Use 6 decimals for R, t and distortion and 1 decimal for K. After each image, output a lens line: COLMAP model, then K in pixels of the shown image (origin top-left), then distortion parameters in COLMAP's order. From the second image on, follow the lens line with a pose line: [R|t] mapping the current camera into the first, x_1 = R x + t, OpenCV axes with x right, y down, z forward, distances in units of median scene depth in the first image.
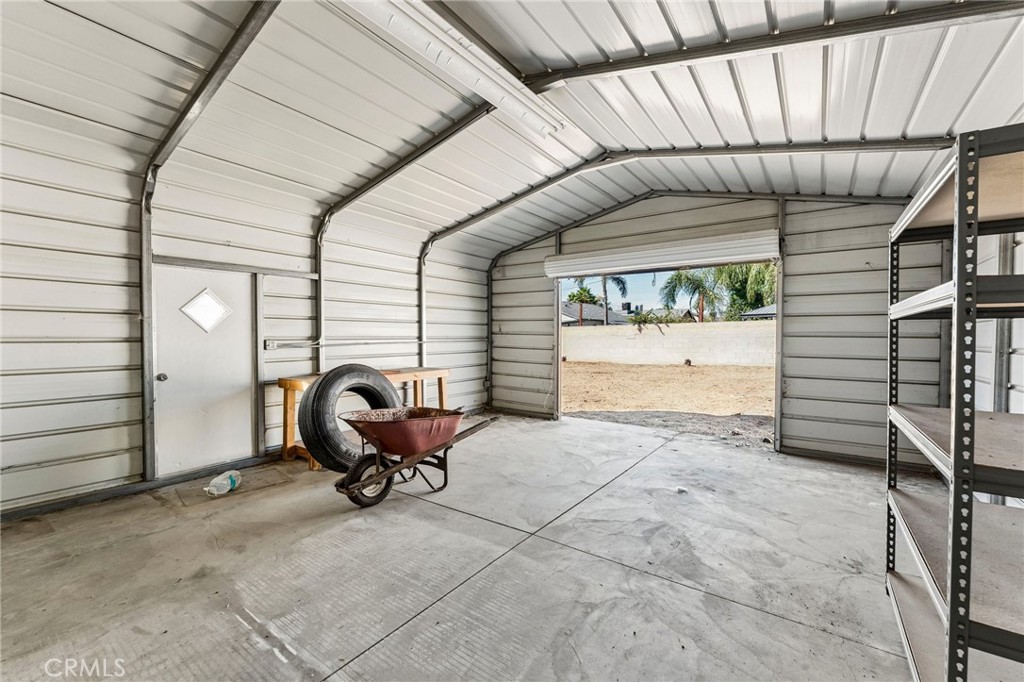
lens RADIAL K [[410.4, 0, 511.3], [0, 410.4, 340.8], [0, 0, 1]] dist [0.002971, -0.001922]
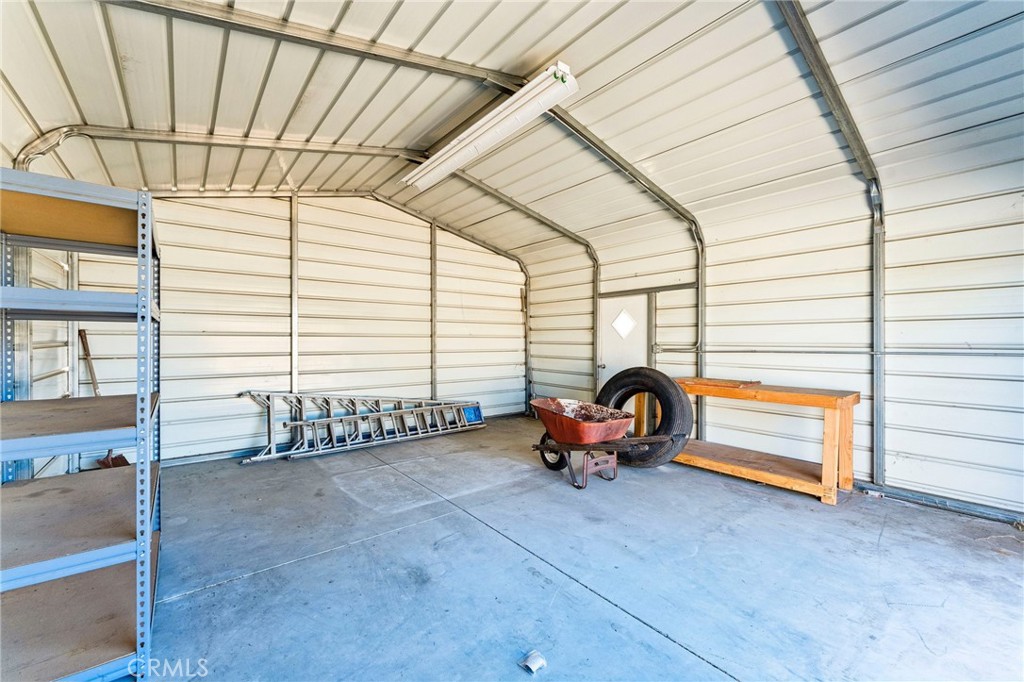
lens RADIAL K [[410.4, 0, 510.5], [0, 410.4, 341.8], [0, 0, 1]] dist [0.002971, -0.001922]
pose [[-0.248567, -0.000631, -0.968615, 0.921306], [-0.017177, 0.999845, 0.003757, -0.010511], [0.968462, 0.017571, -0.248539, 1.134023]]
